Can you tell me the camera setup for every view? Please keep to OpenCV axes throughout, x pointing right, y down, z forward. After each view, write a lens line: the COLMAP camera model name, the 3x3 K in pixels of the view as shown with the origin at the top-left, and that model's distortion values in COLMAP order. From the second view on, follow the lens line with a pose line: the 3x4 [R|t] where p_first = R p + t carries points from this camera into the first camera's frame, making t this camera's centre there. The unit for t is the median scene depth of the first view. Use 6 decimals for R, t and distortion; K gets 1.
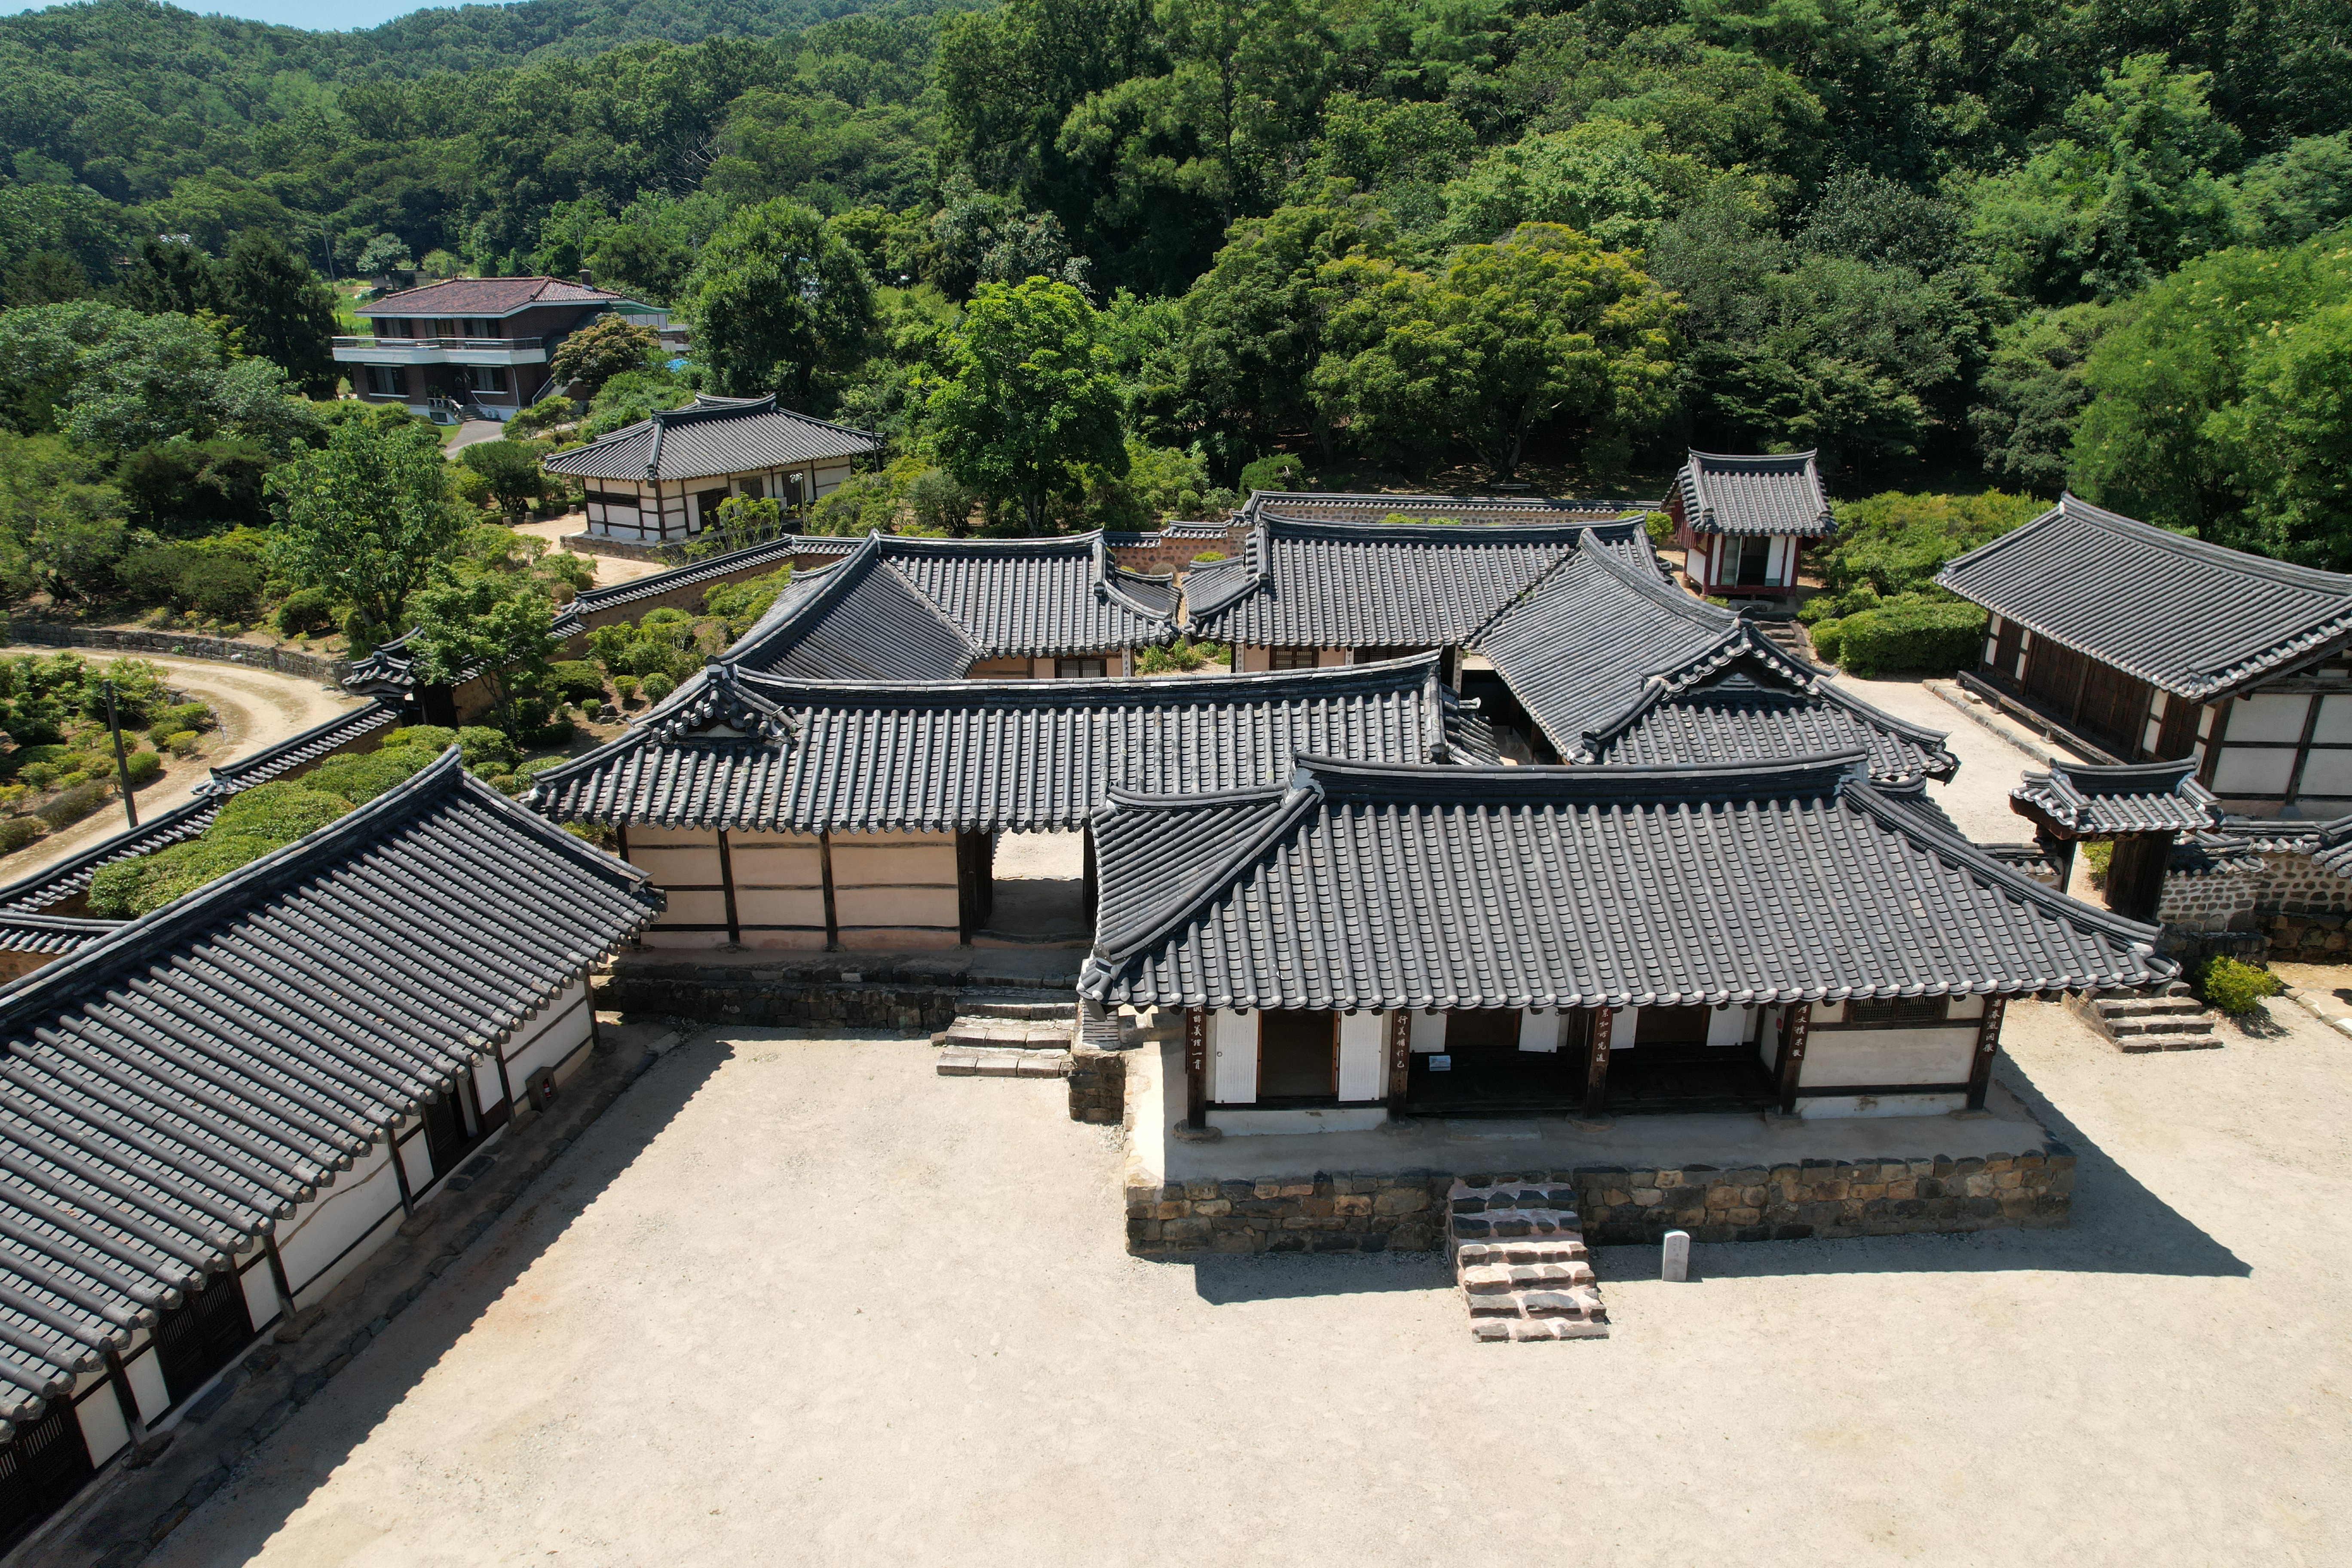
lens RADIAL K [[1497.9, 0, 1180.4], [0, 1497.9, 788.7], [0, 0, 1]] dist [-0.072215, 0.064626]
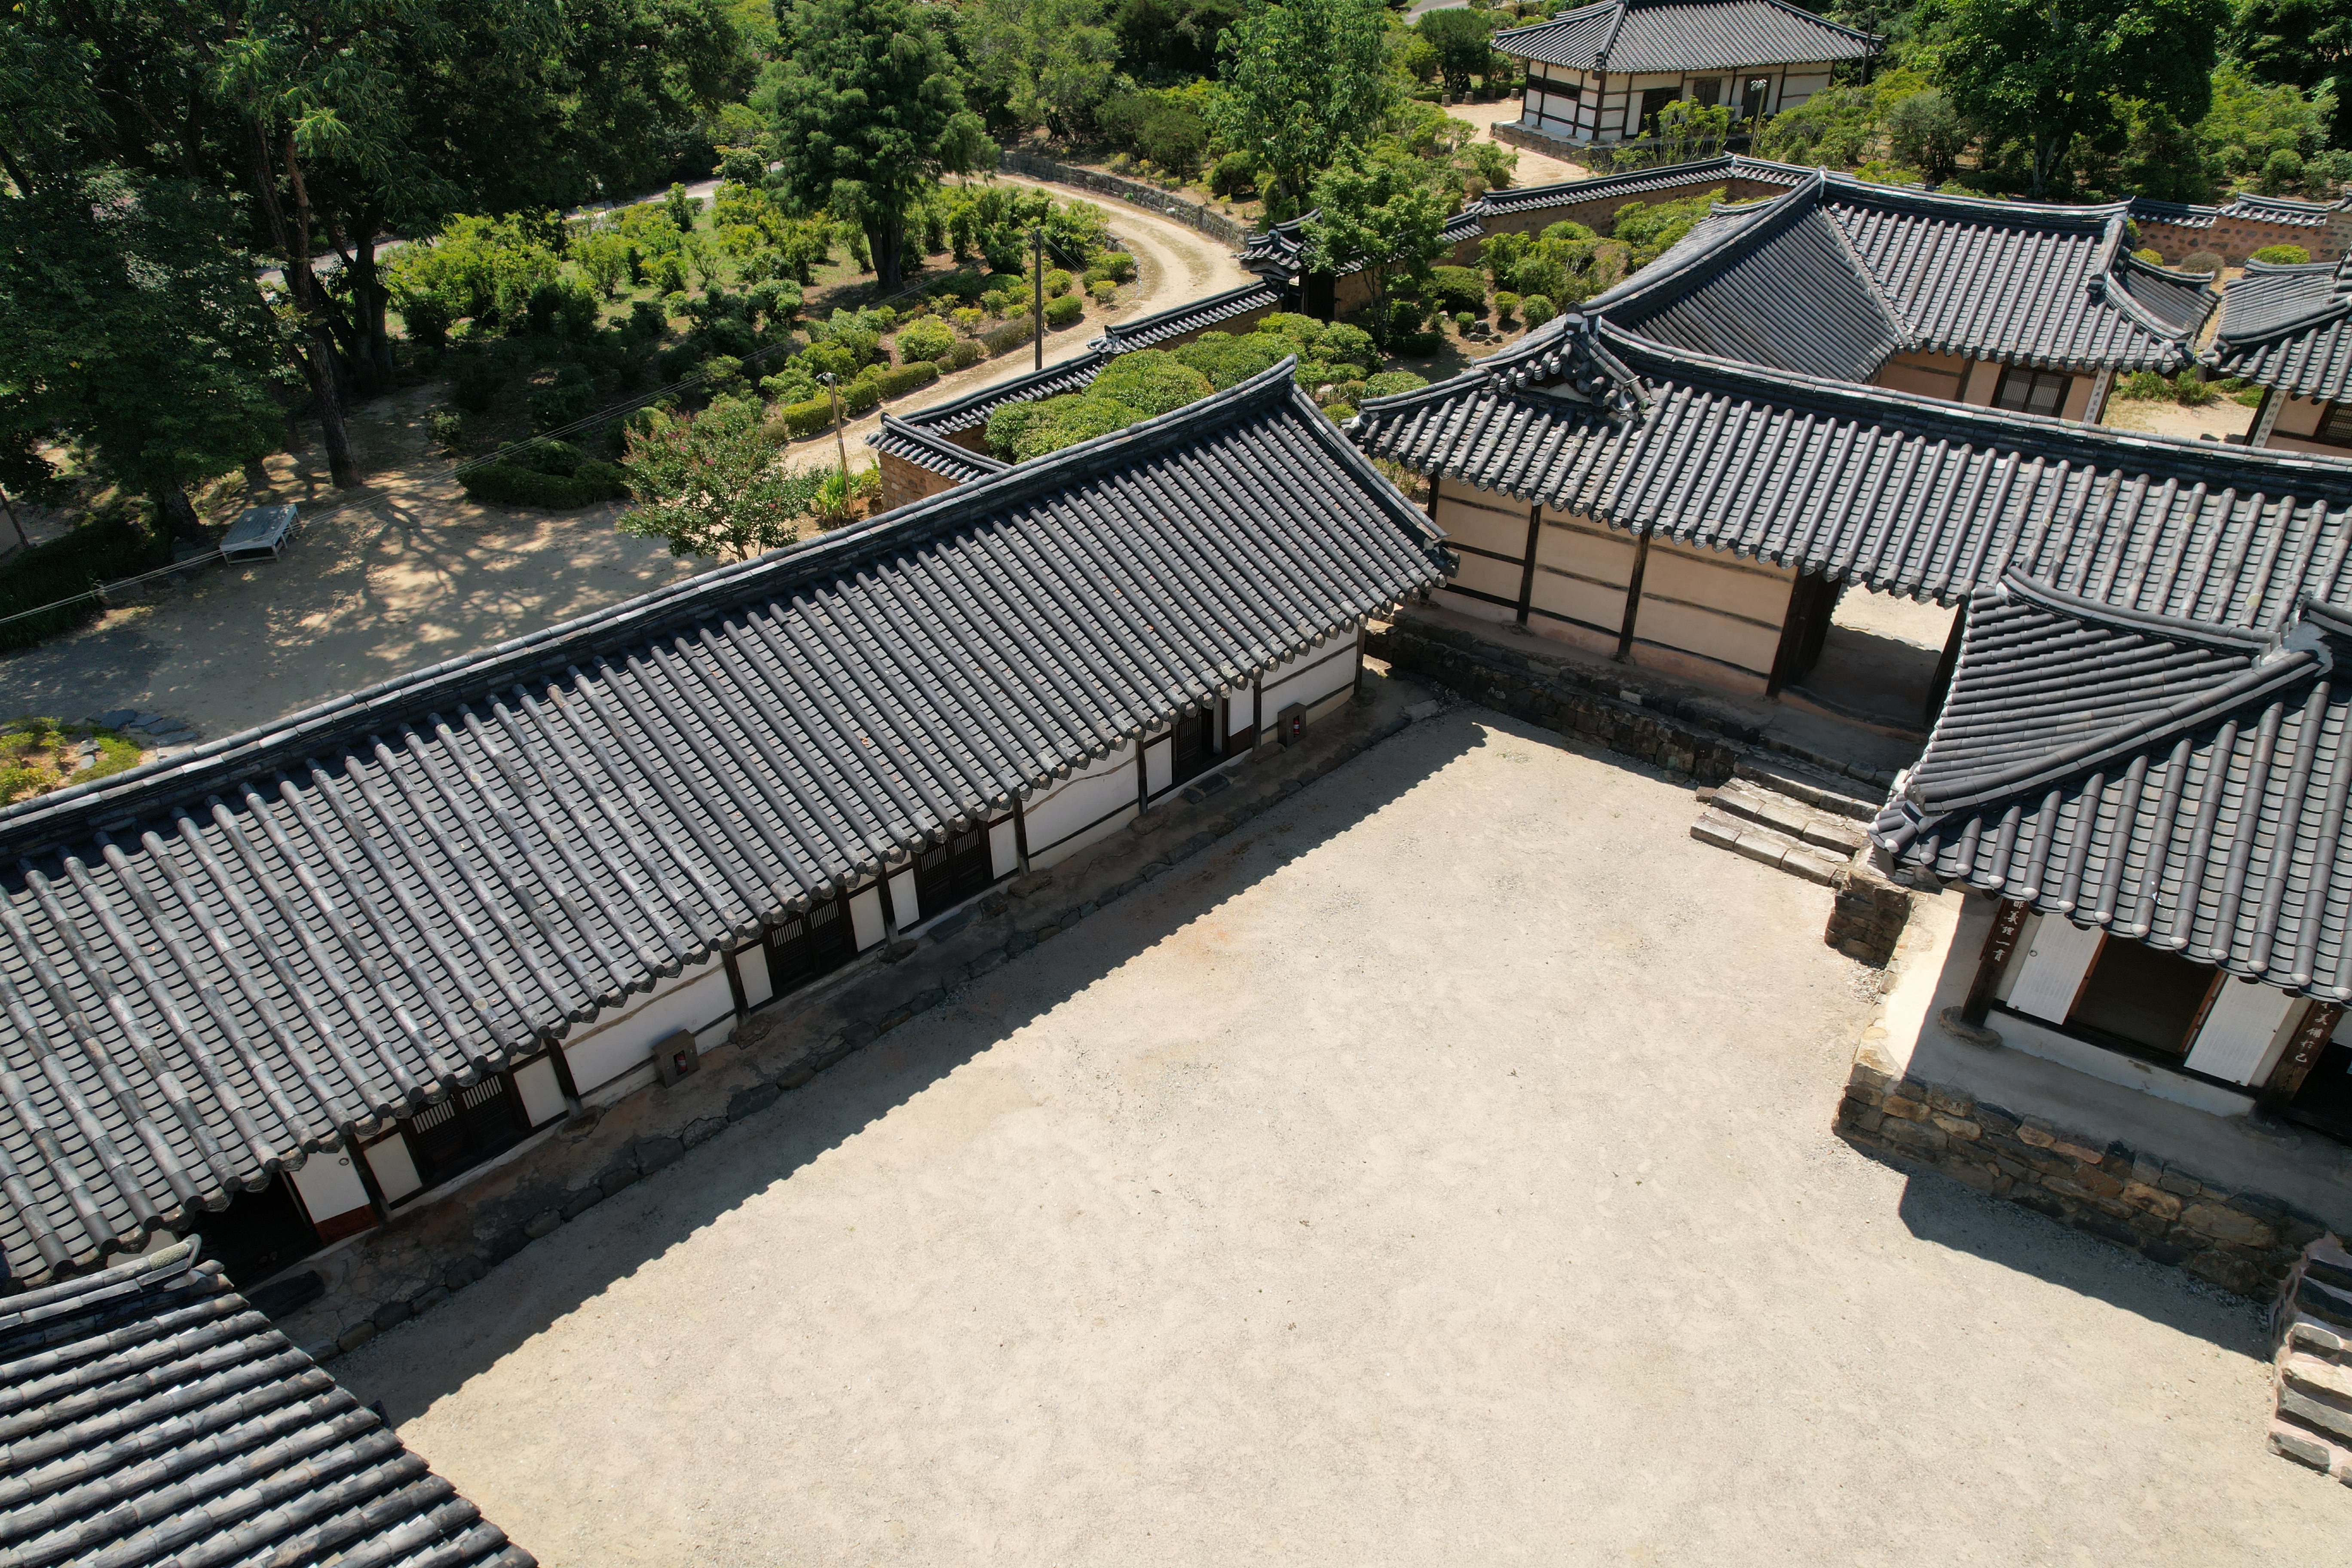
lens RADIAL K [[1497.9, 0, 1180.4], [0, 1497.9, 788.3], [0, 0, 1]] dist [-0.072215, 0.064626]
pose [[0.822511, 0.314803, -0.473682, -0.002815], [-0.187470, 0.936367, 0.296770, -0.037140], [0.536964, -0.155295, 0.829188, 0.107079]]
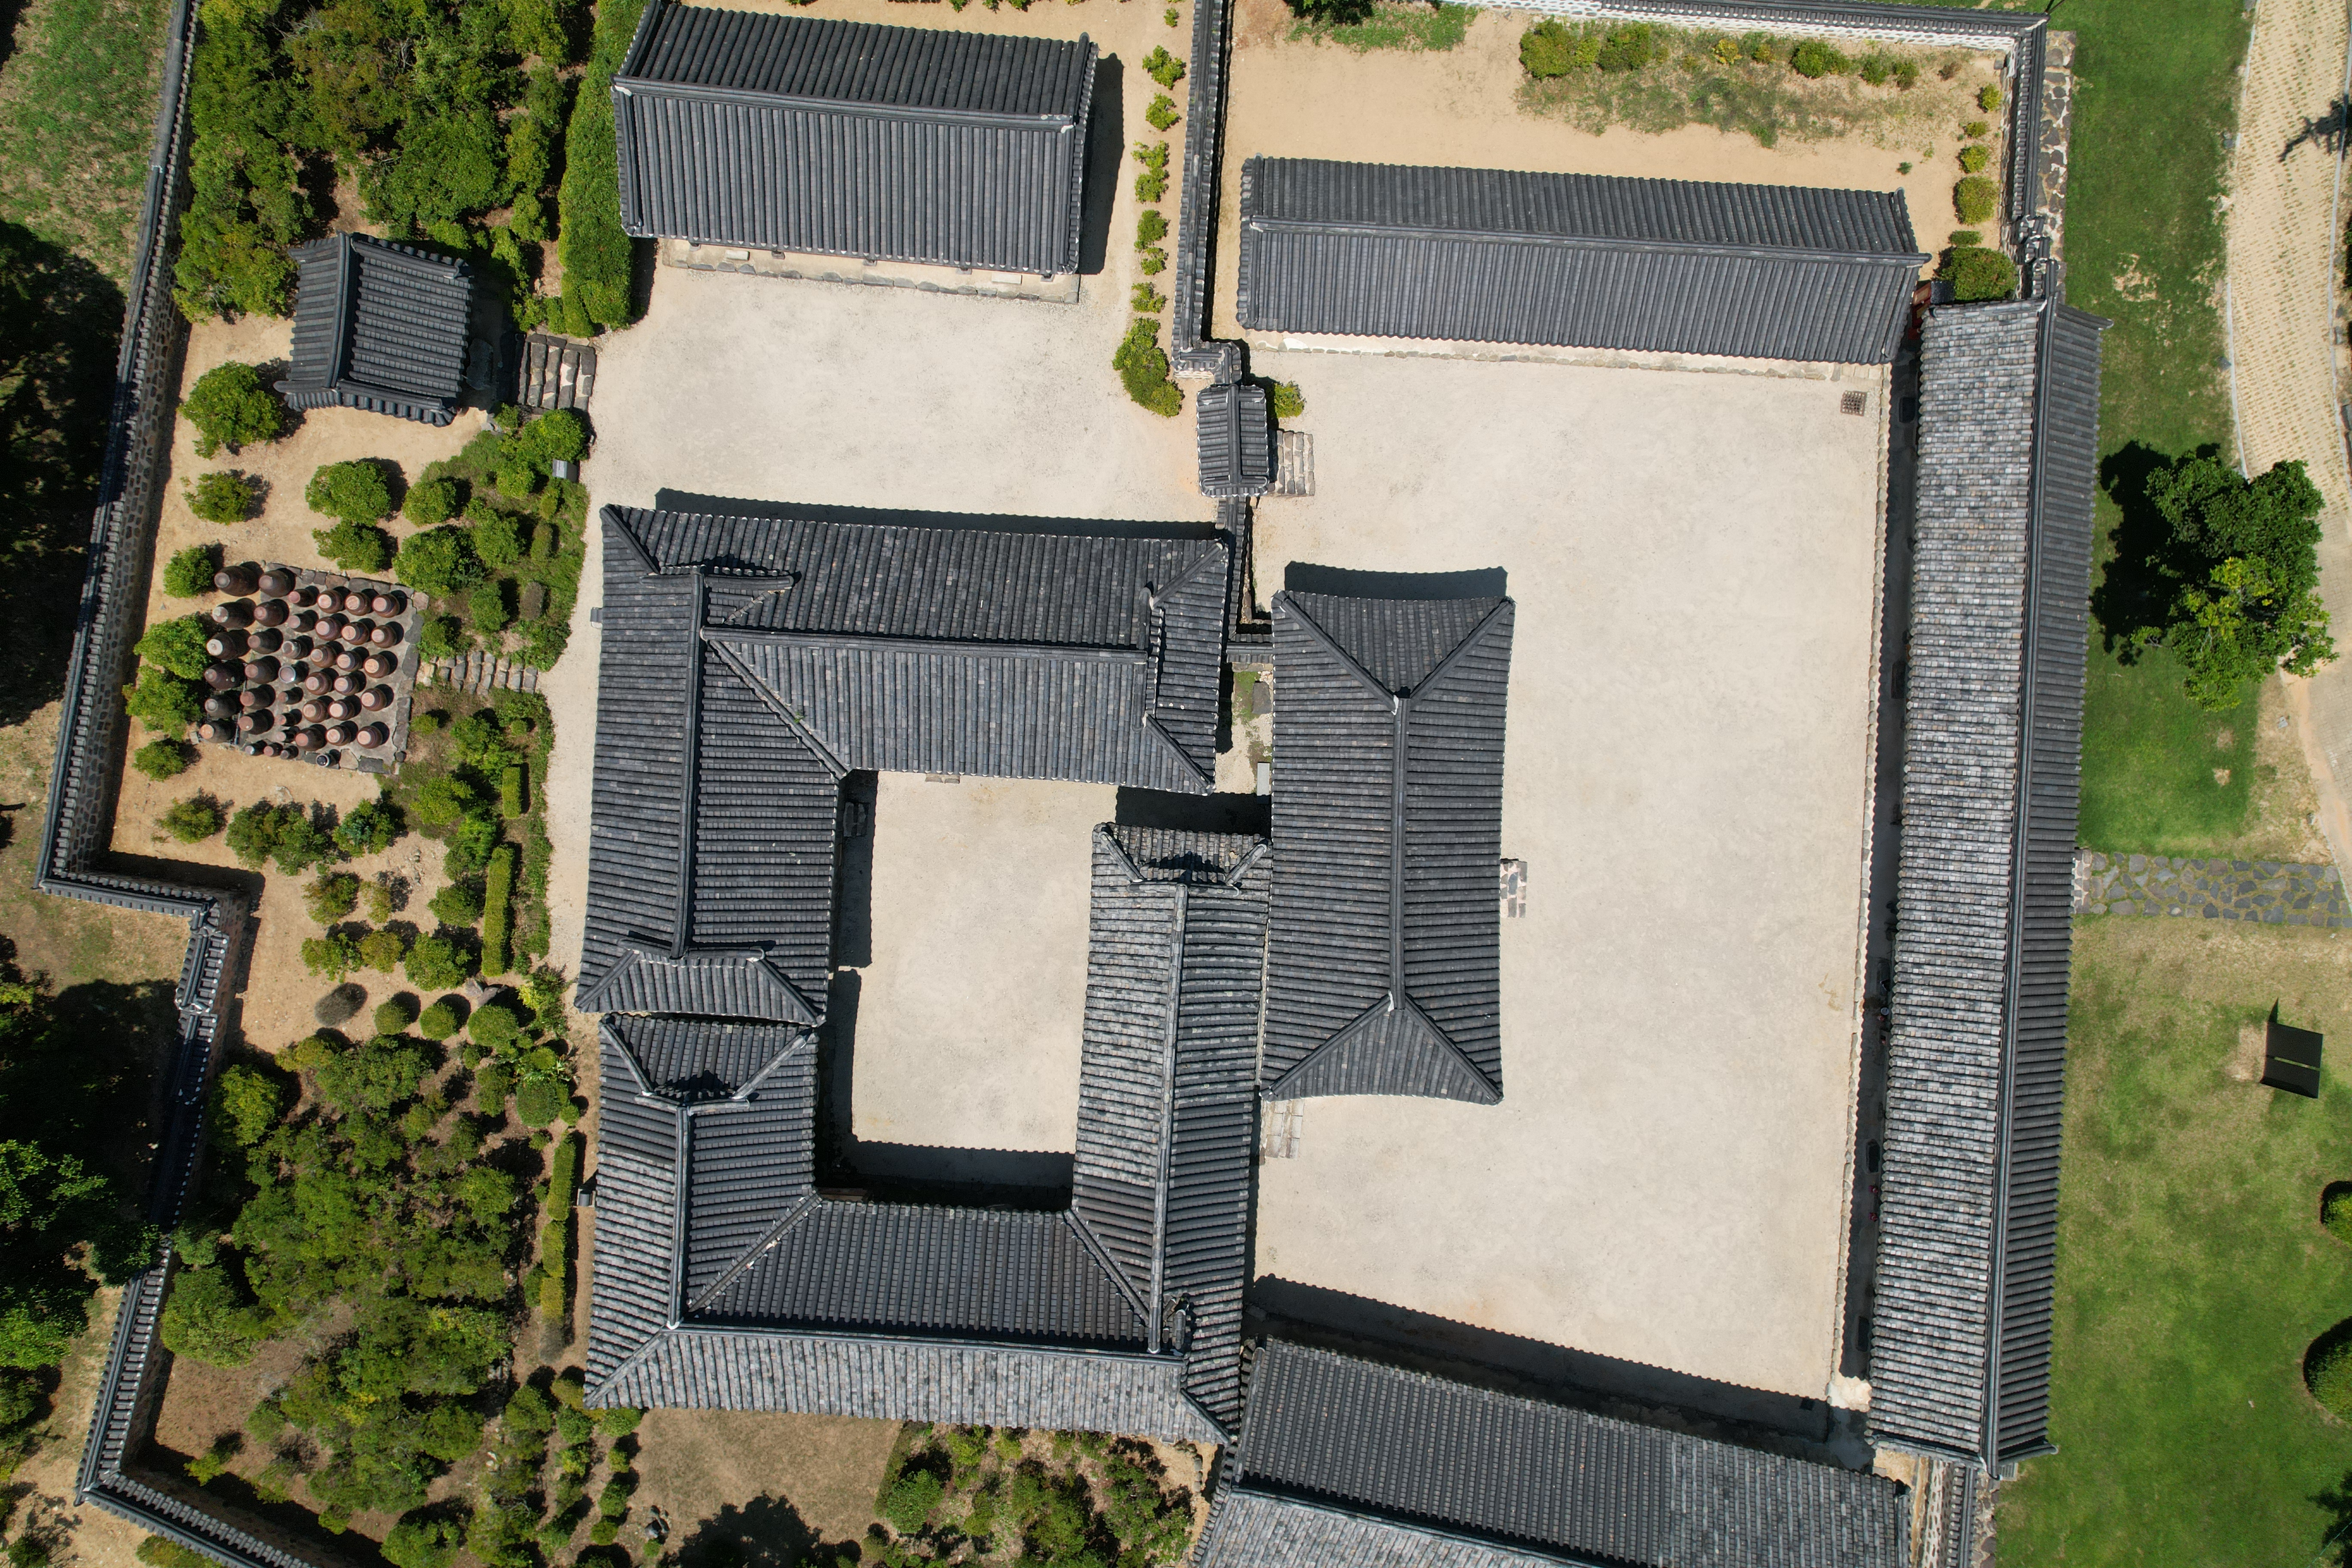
lens RADIAL K [[1497.9, 0, 1167.8], [0, 1497.9, 798.3], [0, 0, 1]] dist [-0.072215, 0.064626]
pose [[0.050649, -0.998637, -0.012624, 0.281070], [0.321050, 0.004311, 0.947052, -1.524097], [-0.945707, -0.052020, 0.320831, 0.552189]]
